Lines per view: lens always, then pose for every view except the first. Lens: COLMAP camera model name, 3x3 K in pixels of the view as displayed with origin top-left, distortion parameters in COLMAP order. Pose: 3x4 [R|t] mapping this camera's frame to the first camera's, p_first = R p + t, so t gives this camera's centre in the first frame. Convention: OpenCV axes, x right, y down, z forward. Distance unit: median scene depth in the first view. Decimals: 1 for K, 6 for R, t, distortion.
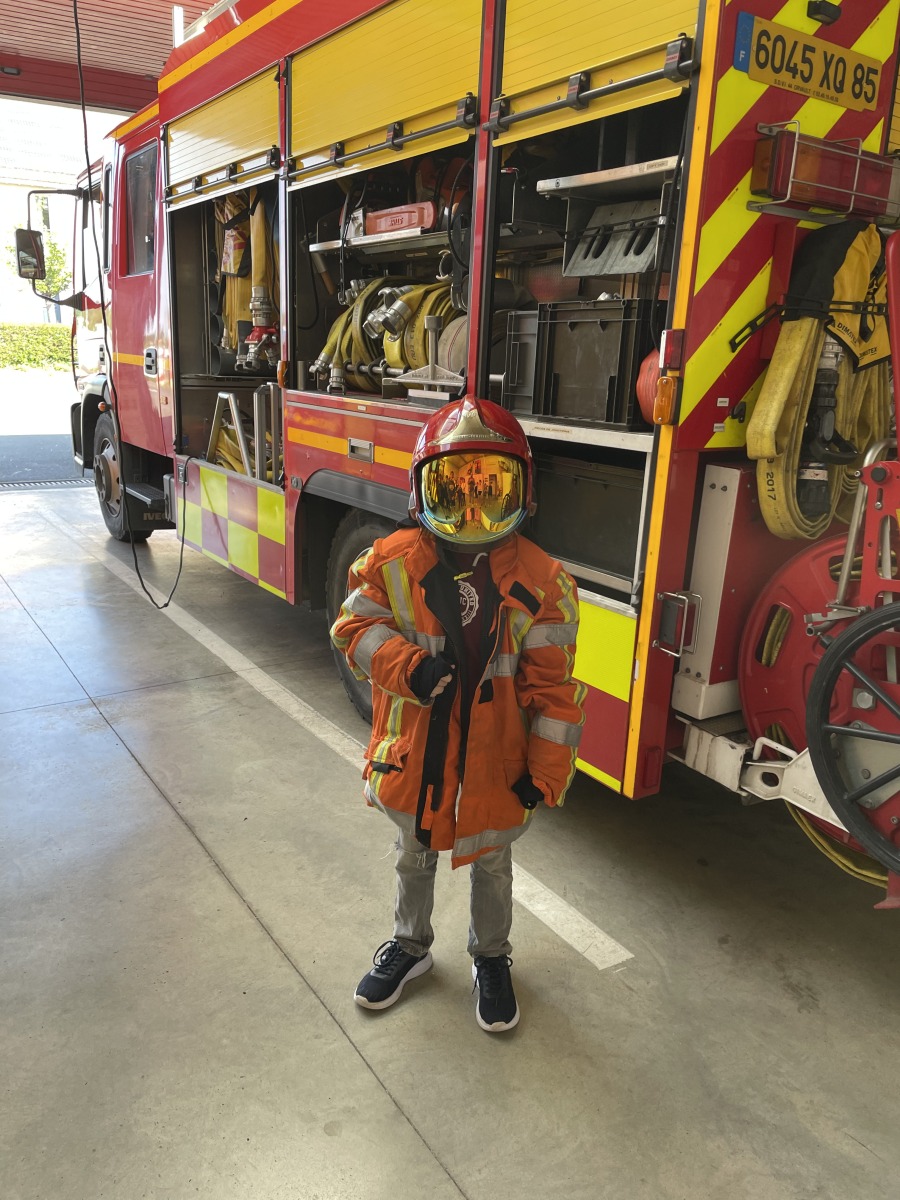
lens RADIAL K [[905.5, 0, 445.7], [0, 905.5, 605.9], [0, 0, 1]] dist [0.080747, -0.113439]
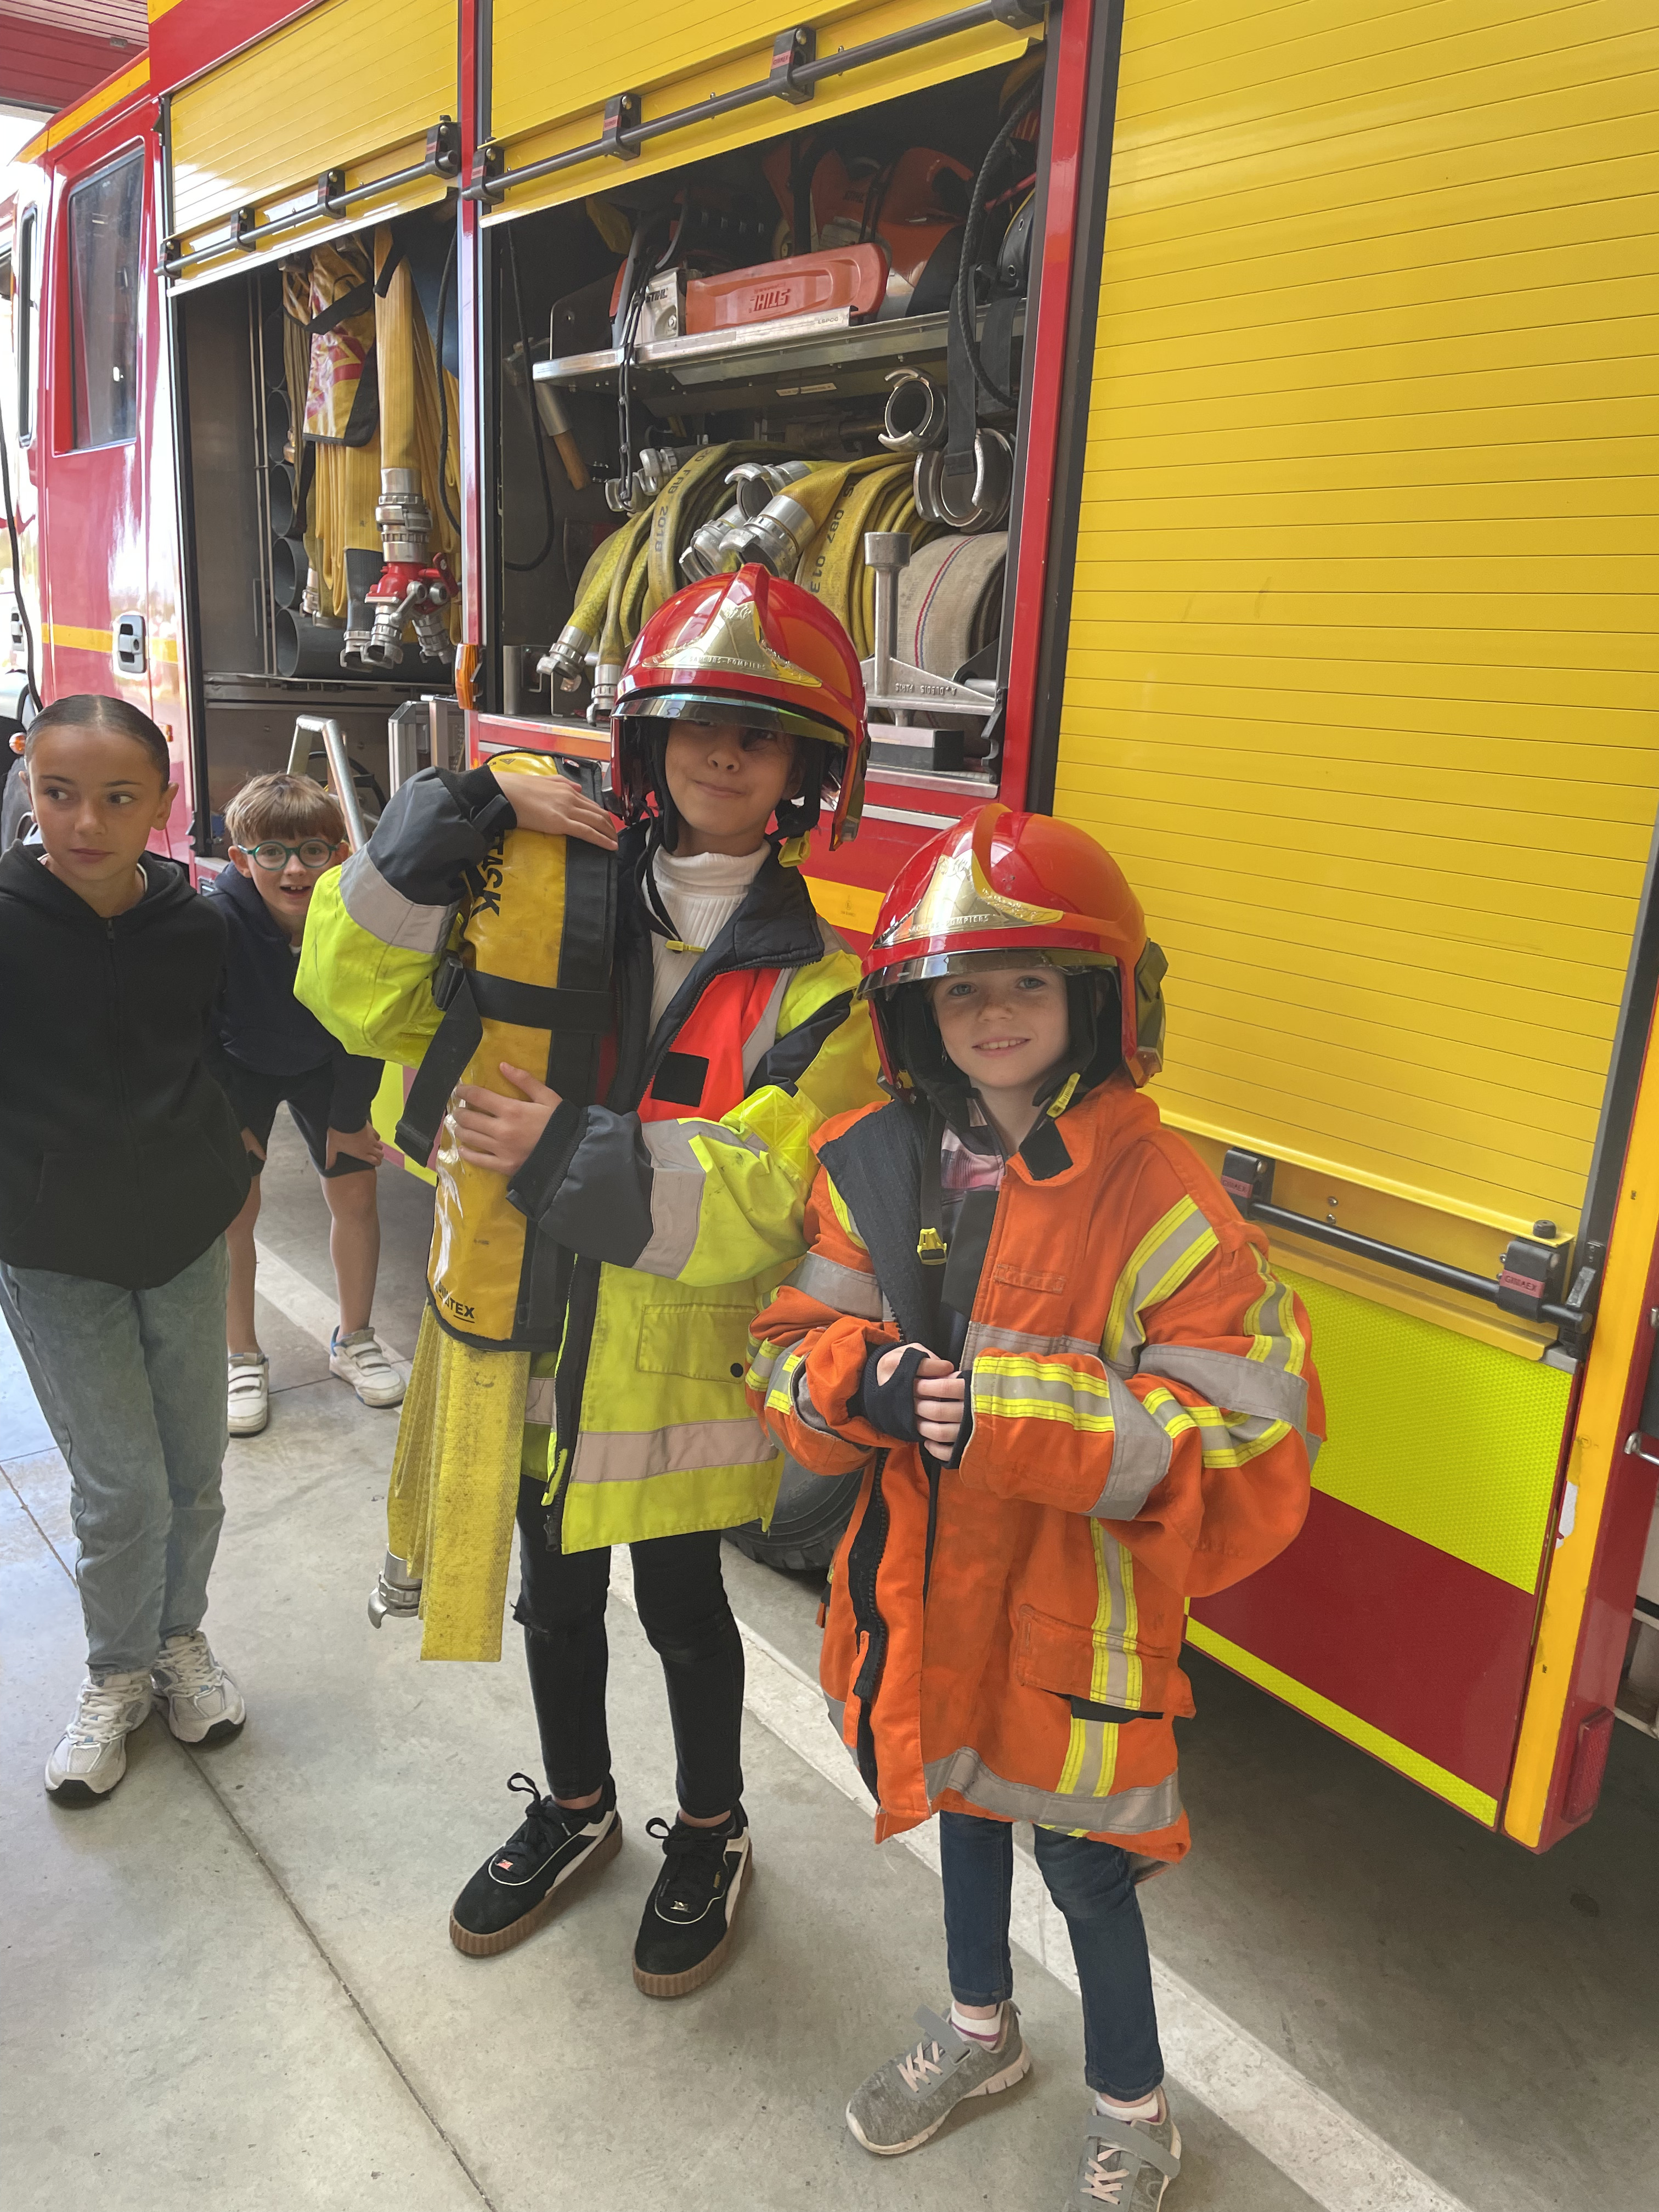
lens RADIAL K [[1669.1, 0, 849.5], [0, 1669.1, 1124.3], [0, 0, 1]] dist [0.080747, -0.113439]
pose [[0.995614, -0.013232, 0.092611, -0.087174], [0.012372, 0.999875, 0.009860, -0.060975], [-0.092730, -0.008671, 0.995654, 0.239479]]
